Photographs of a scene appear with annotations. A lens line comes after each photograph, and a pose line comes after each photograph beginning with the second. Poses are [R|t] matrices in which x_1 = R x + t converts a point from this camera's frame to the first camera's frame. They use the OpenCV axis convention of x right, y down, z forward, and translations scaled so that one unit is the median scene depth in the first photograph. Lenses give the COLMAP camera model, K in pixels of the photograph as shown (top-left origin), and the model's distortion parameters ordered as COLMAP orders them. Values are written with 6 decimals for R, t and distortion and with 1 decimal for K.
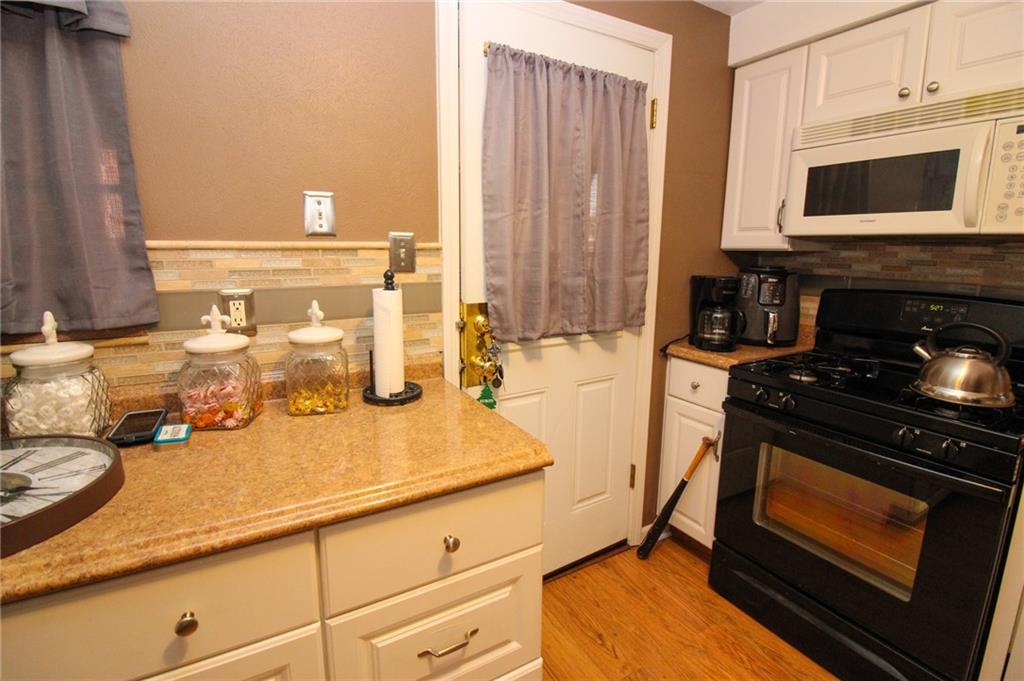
lens RADIAL K [[473.6, 0, 500.3], [0, 473.6, 328.7], [0, 0, 1]] dist [0.000700, -0.013484]
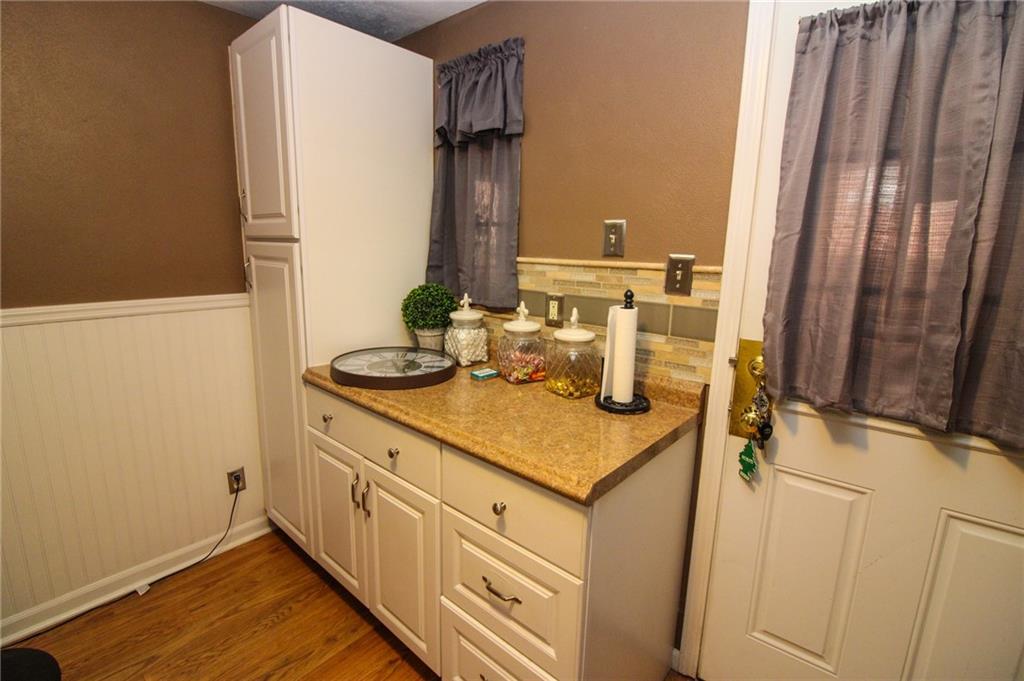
lens RADIAL K [[473.6, 0, 500.3], [0, 473.6, 328.7], [0, 0, 1]] dist [0.000700, -0.013484]
pose [[0.329315, 0.171202, -0.928570, 0.682559], [-0.178144, 0.977029, 0.116958, -0.110029], [0.927263, 0.126903, 0.352249, 0.349237]]
